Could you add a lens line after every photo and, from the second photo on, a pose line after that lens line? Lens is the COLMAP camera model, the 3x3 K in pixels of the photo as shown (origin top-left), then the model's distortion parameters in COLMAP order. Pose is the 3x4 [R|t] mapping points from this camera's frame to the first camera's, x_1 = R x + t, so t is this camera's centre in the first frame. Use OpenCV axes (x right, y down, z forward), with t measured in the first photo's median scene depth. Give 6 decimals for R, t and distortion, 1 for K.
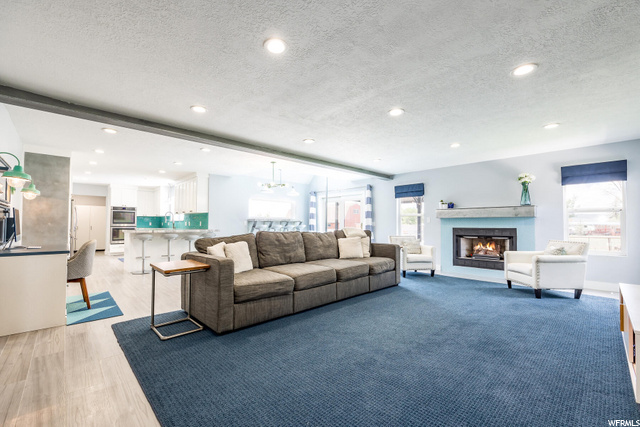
lens RADIAL K [[263.6, 0, 318.1], [0, 263.6, 219.5], [0, 0, 1]] dist [-0.010854, 0.000159]
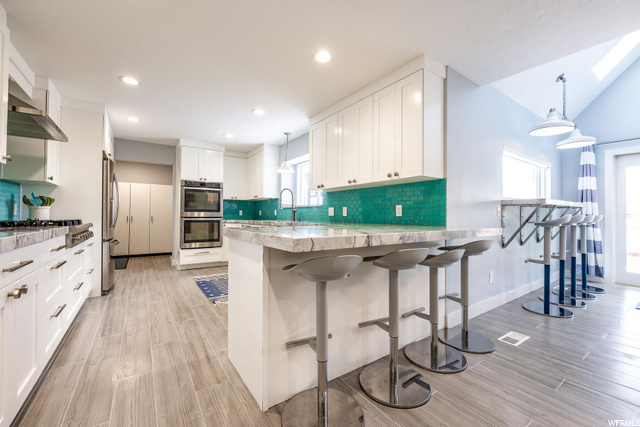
lens RADIAL K [[263.6, 0, 321.2], [0, 263.6, 211.2], [0, 0, 1]] dist [-0.010854, 0.000159]
pose [[0.987017, 0.001851, -0.160607, -0.453085], [-0.001224, 0.999991, 0.004005, 0.013413], [0.160613, -0.003756, 0.987010, 0.550608]]
